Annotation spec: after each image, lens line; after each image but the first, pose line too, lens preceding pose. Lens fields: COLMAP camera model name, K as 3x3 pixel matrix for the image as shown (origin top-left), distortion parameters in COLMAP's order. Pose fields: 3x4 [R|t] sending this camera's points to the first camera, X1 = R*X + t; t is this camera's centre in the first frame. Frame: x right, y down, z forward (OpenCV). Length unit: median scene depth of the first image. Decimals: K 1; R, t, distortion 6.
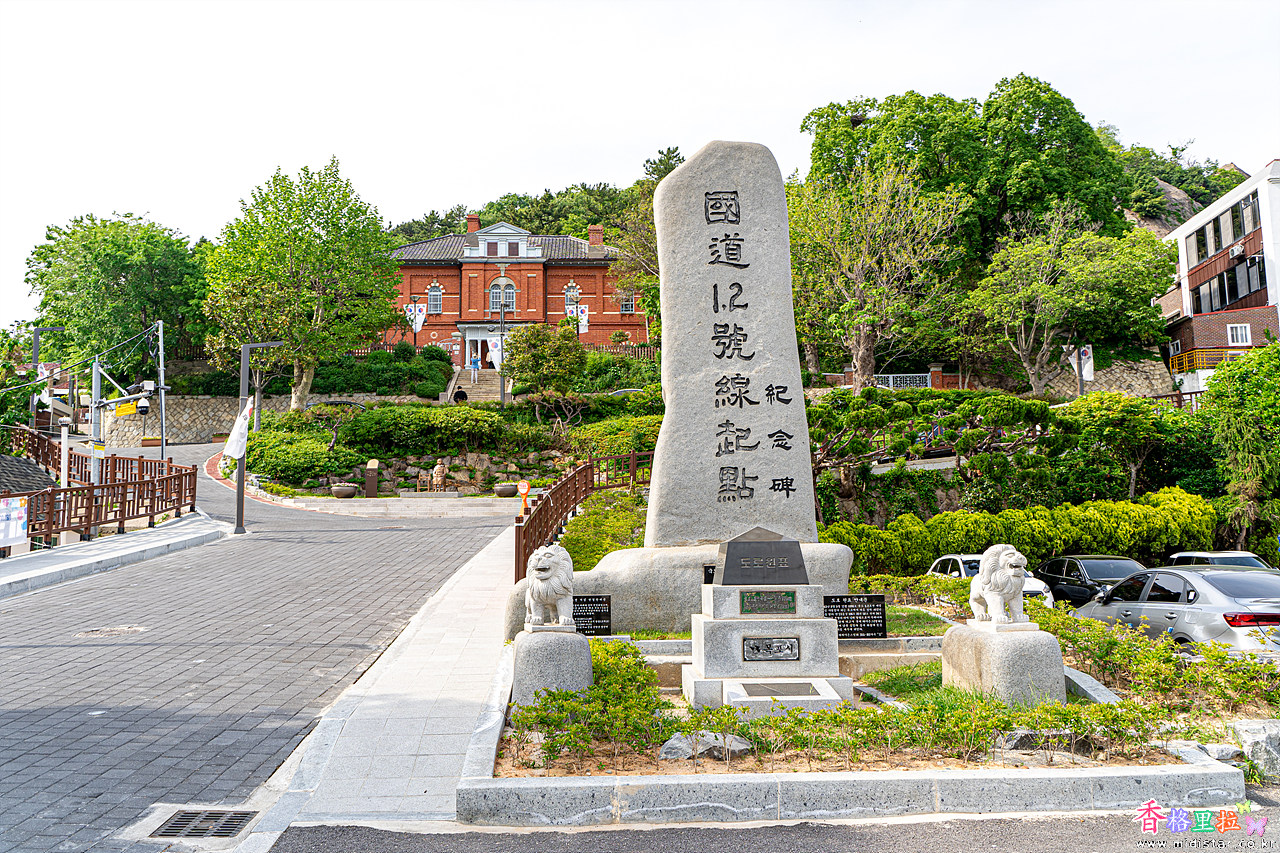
lens RADIAL K [[1022.3, 0, 639.3], [0, 1022.3, 432.8], [0, 0, 1]] dist [-0.001087, -0.008534]
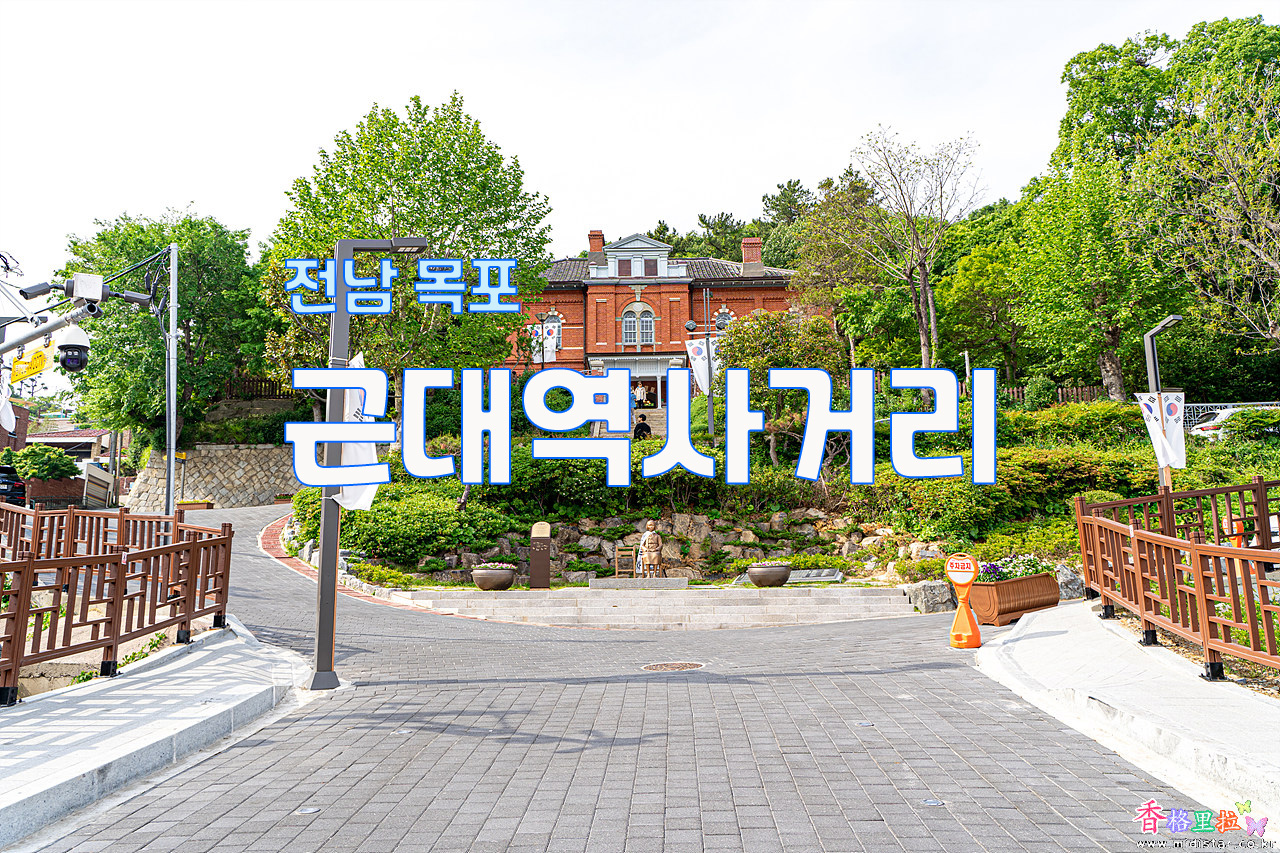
lens RADIAL K [[1022.3, 0, 641.4], [0, 1022.3, 424.6], [0, 0, 1]] dist [-0.001087, -0.008534]
pose [[0.998413, -0.012135, -0.054985, -0.153196], [0.007358, 0.996244, -0.086273, 0.019247], [0.055825, 0.085731, 0.994753, 0.376717]]
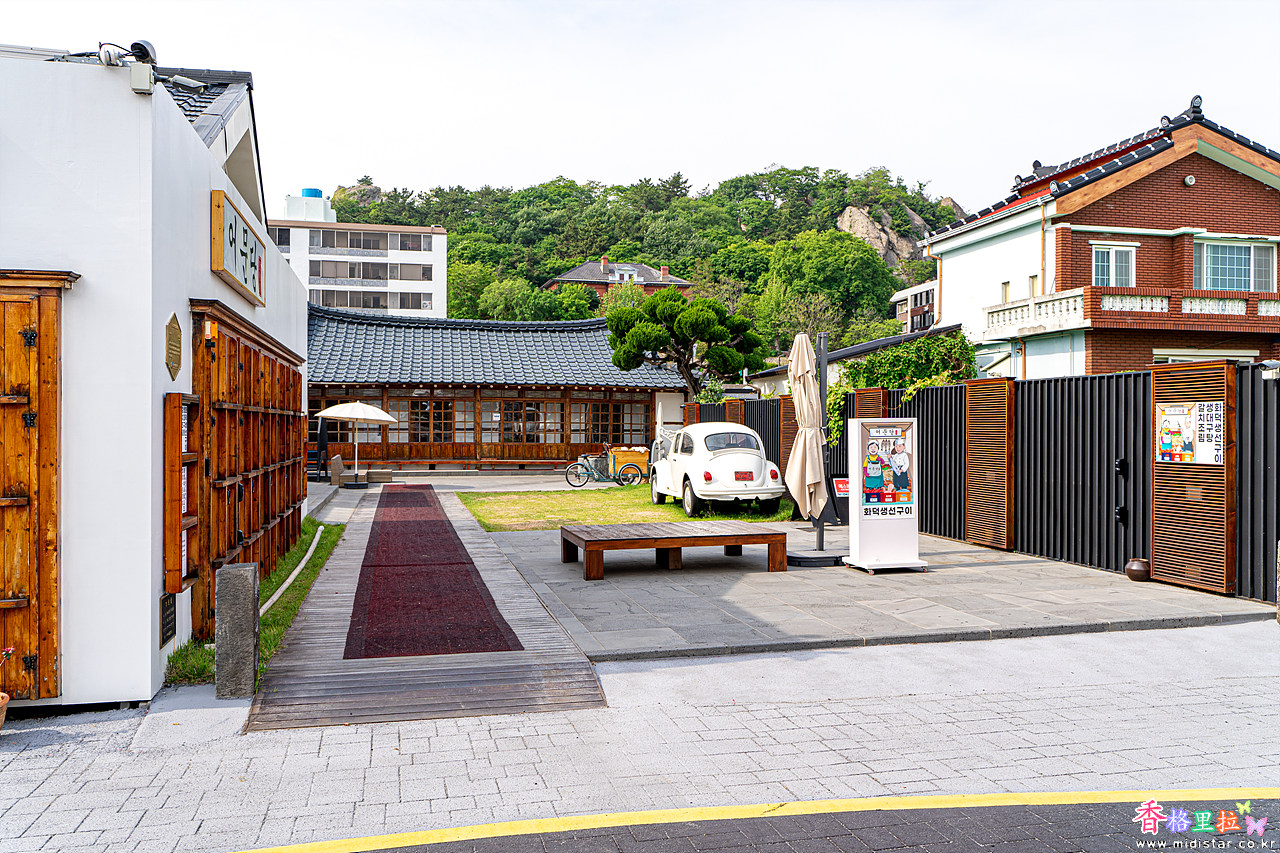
lens RADIAL K [[1022.3, 0, 633.9], [0, 1022.3, 426.2], [0, 0, 1]] dist [-0.001087, -0.008534]
pose [[0.977159, 0.014129, 0.212040, -1.004309], [-0.042746, 0.990462, 0.130990, -0.262635], [-0.208166, -0.137062, 0.968442, -2.039029]]
